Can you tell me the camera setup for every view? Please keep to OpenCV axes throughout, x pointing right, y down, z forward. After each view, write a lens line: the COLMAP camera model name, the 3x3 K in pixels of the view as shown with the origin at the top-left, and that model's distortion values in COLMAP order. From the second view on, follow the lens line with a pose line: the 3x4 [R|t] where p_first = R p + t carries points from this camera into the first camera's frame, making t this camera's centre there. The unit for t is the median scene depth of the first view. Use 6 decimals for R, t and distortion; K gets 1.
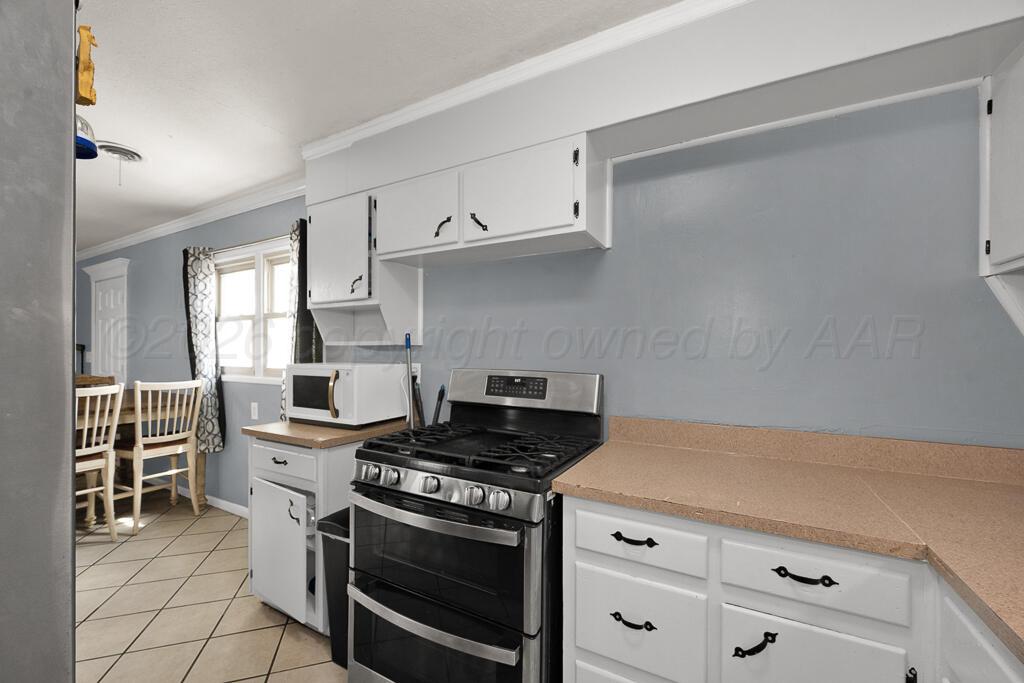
lens RADIAL K [[409.7, 0, 510.7], [0, 409.7, 348.7], [0, 0, 1]] dist [-0.002537, -0.000168]
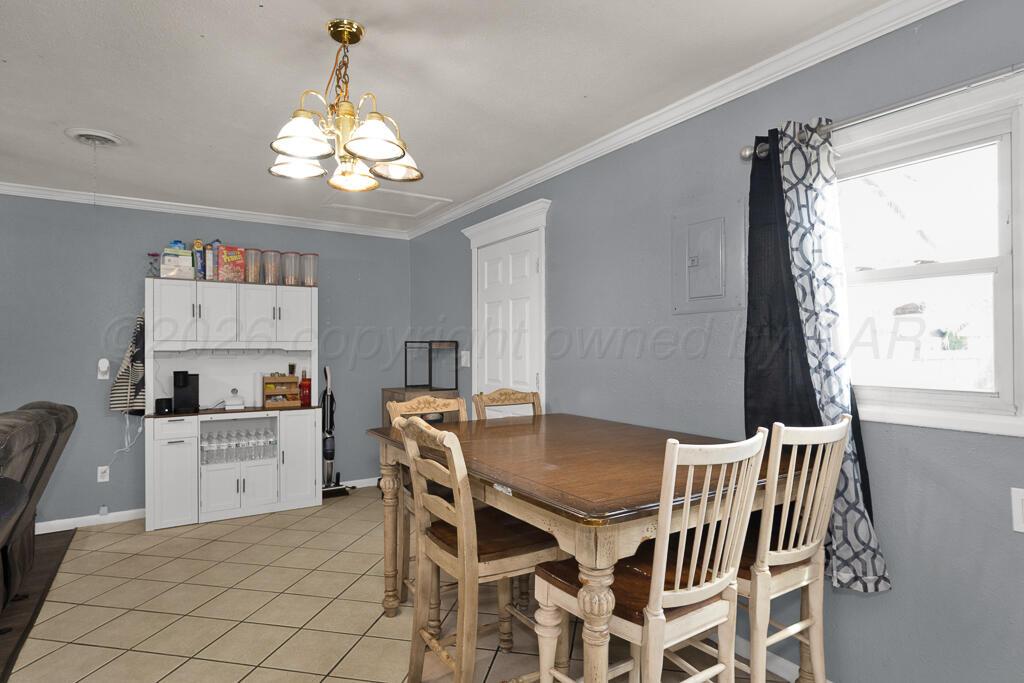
lens RADIAL K [[555.3, 0, 512.3], [0, 555.3, 341.7], [0, 0, 1]] dist [0.003760, 0.000074]
pose [[0.881351, -0.006321, -0.472419, -0.768089], [0.002068, 0.999953, -0.009522, 0.001019], [0.472457, 0.007416, 0.881323, 0.313162]]
